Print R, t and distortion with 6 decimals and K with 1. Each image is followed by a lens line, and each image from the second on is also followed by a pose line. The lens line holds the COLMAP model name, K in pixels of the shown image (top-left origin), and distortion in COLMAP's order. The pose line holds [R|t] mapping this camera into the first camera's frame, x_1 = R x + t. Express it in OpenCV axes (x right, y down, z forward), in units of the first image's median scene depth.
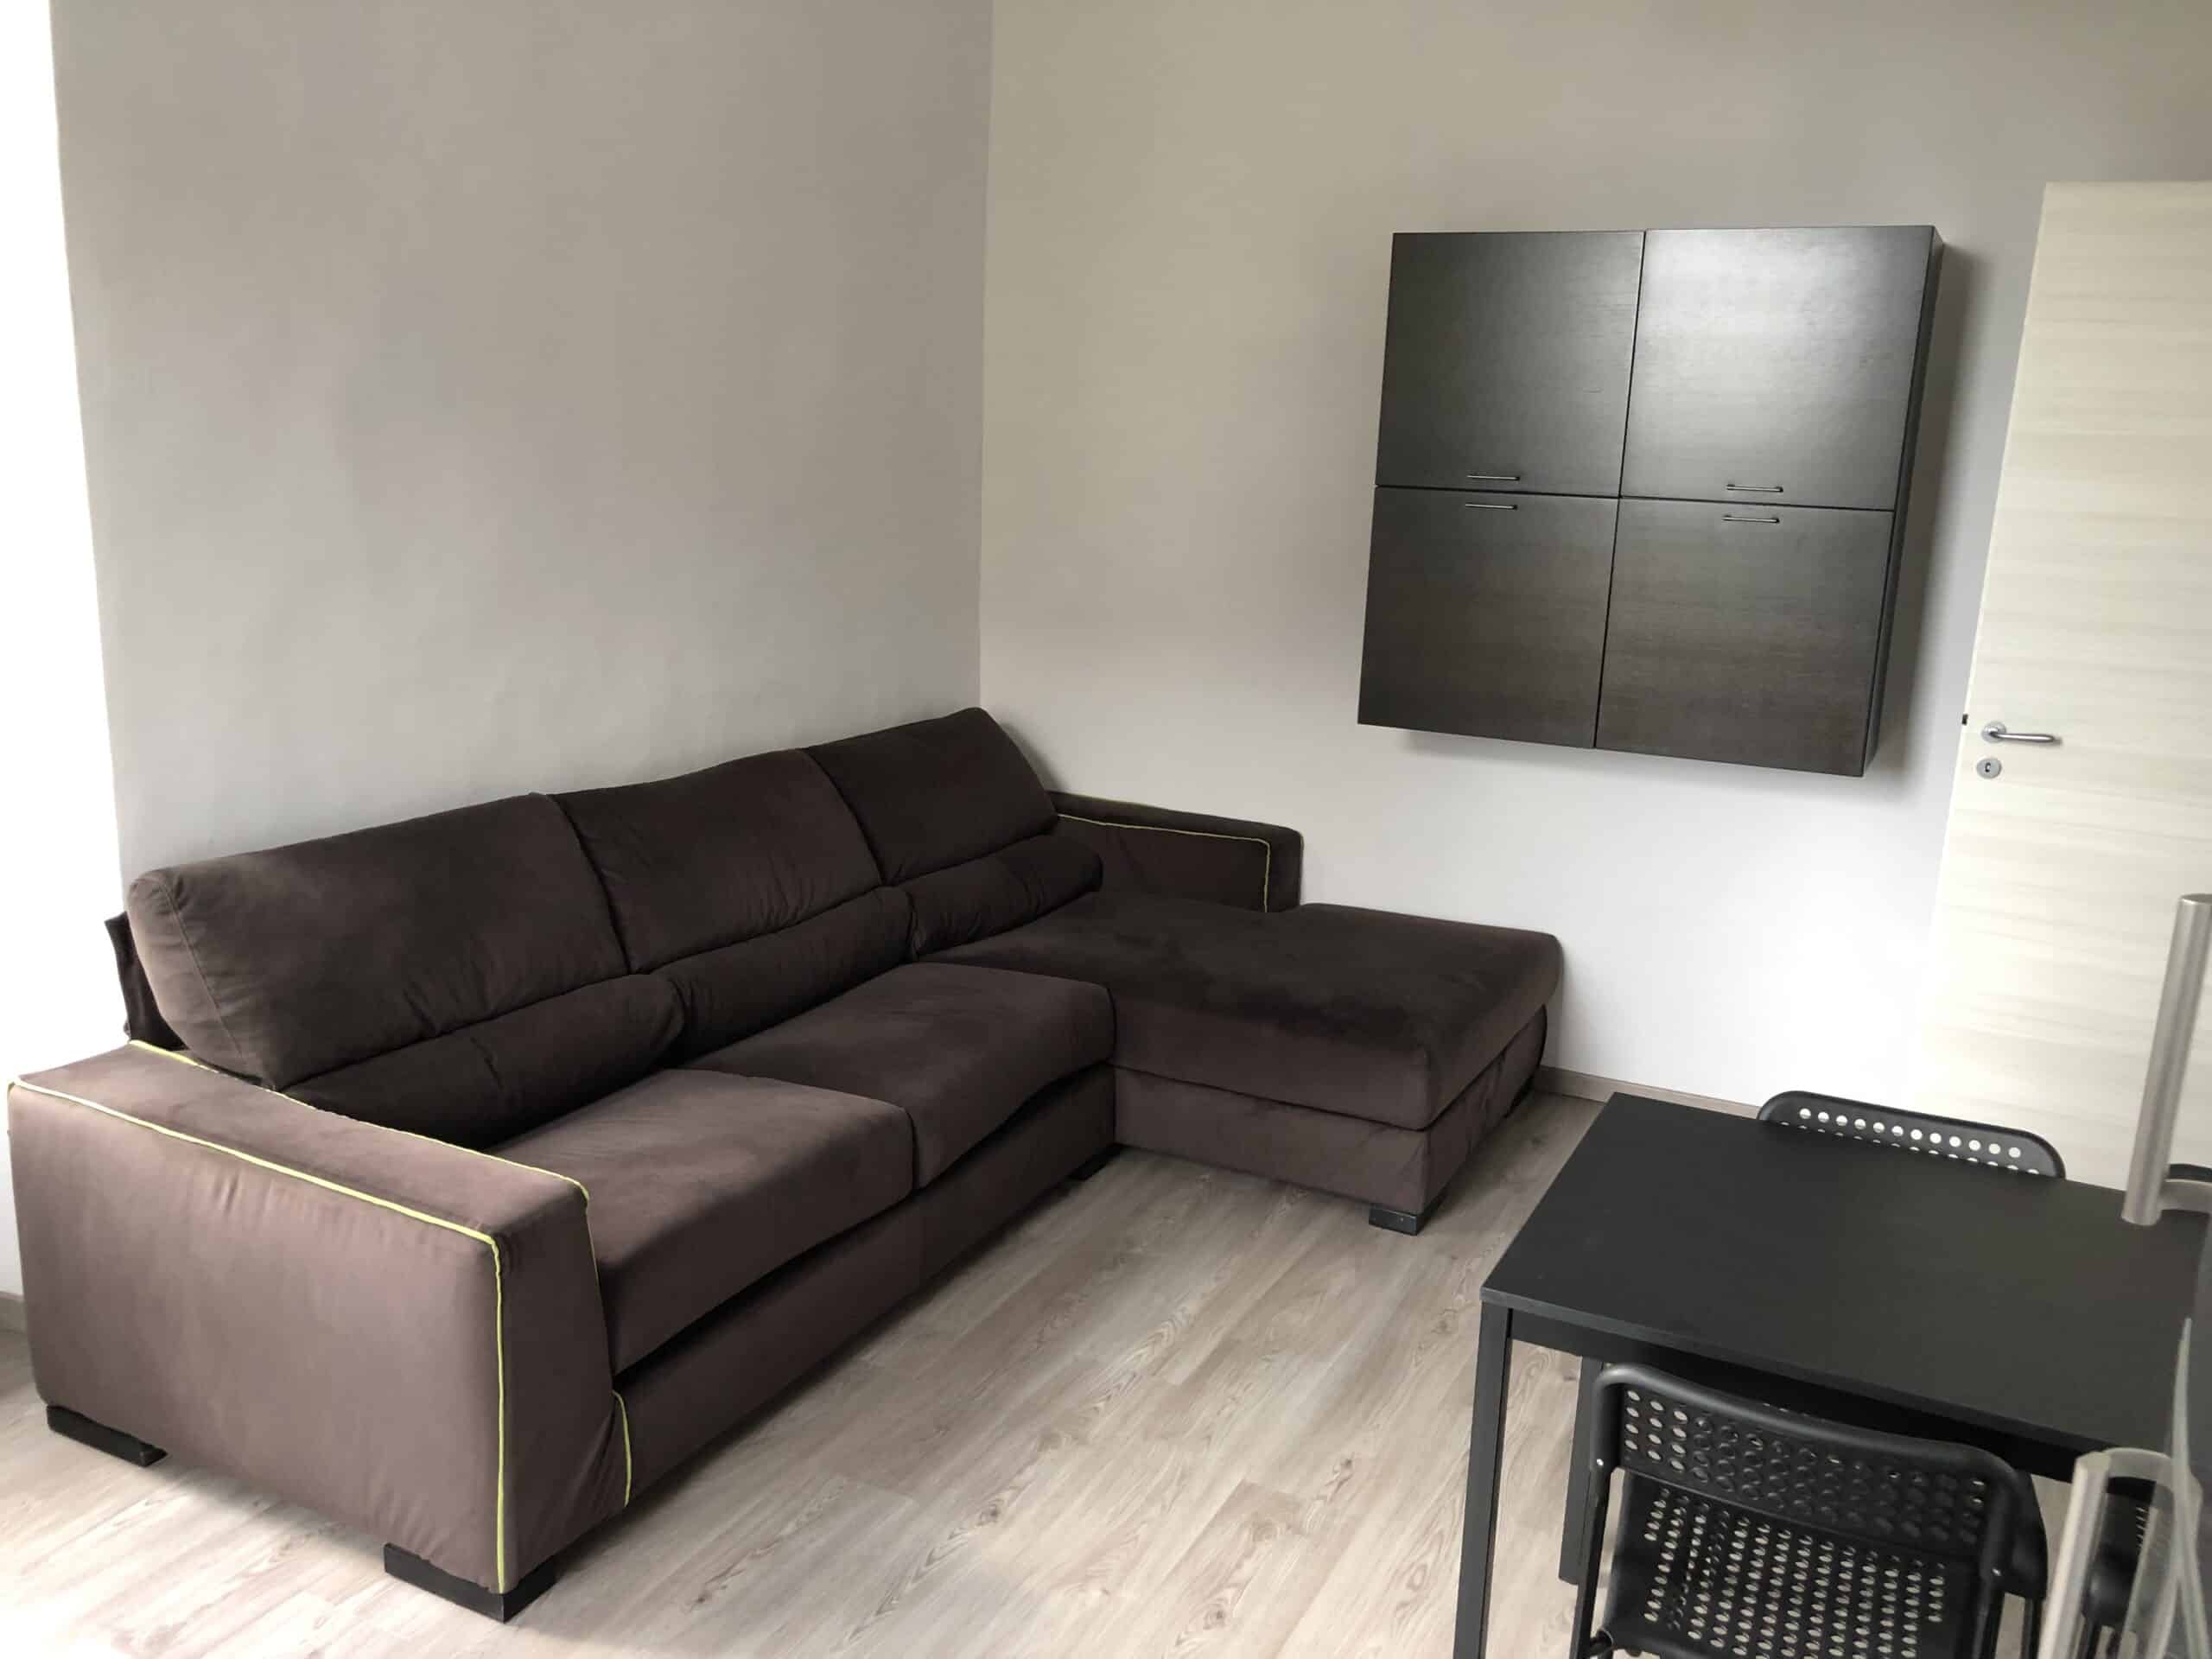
lens RADIAL K [[1817.3, 0, 1106.0], [0, 1817.3, 829.5], [0, 0, 1]] dist [-0.013423, -0.004530]
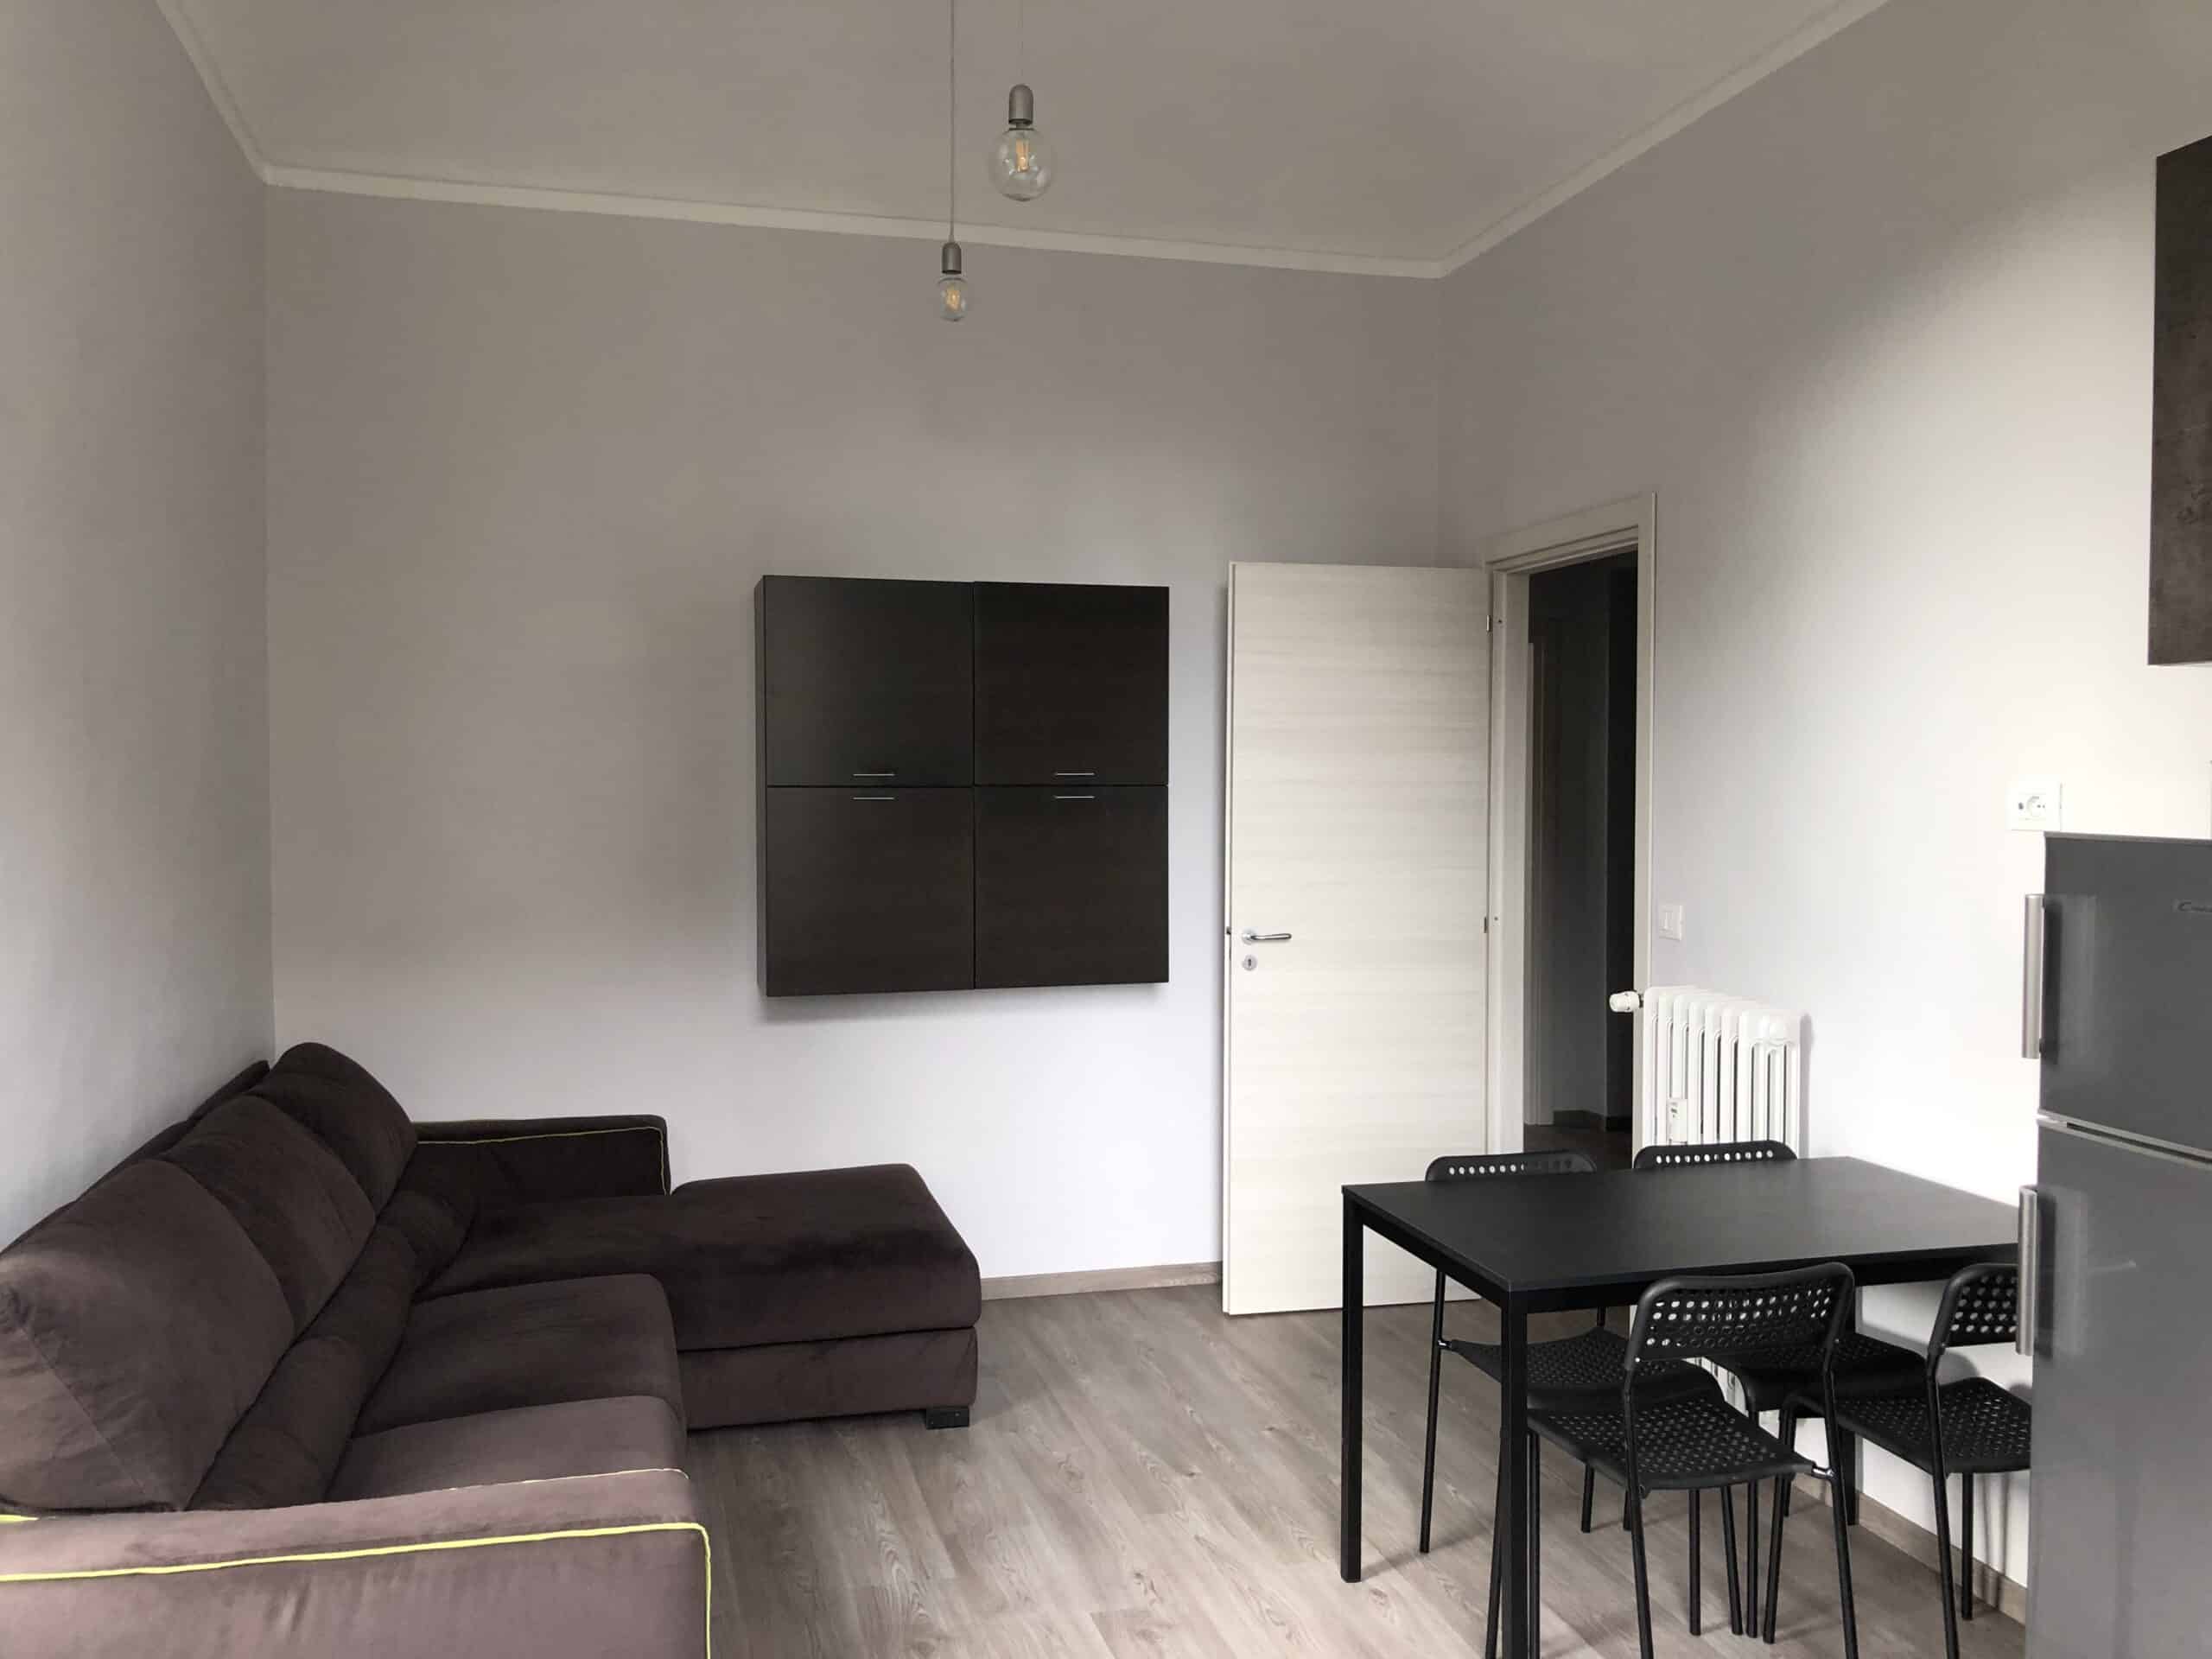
lens RADIAL K [[1817.3, 0, 1106.0], [0, 1817.3, 829.5], [0, 0, 1]] dist [-0.013423, -0.004530]
pose [[0.747659, -0.058268, 0.661522, -0.582893], [0.177086, 0.977566, -0.114039, 0.005360], [-0.640036, 0.202409, 0.741205, 0.038696]]
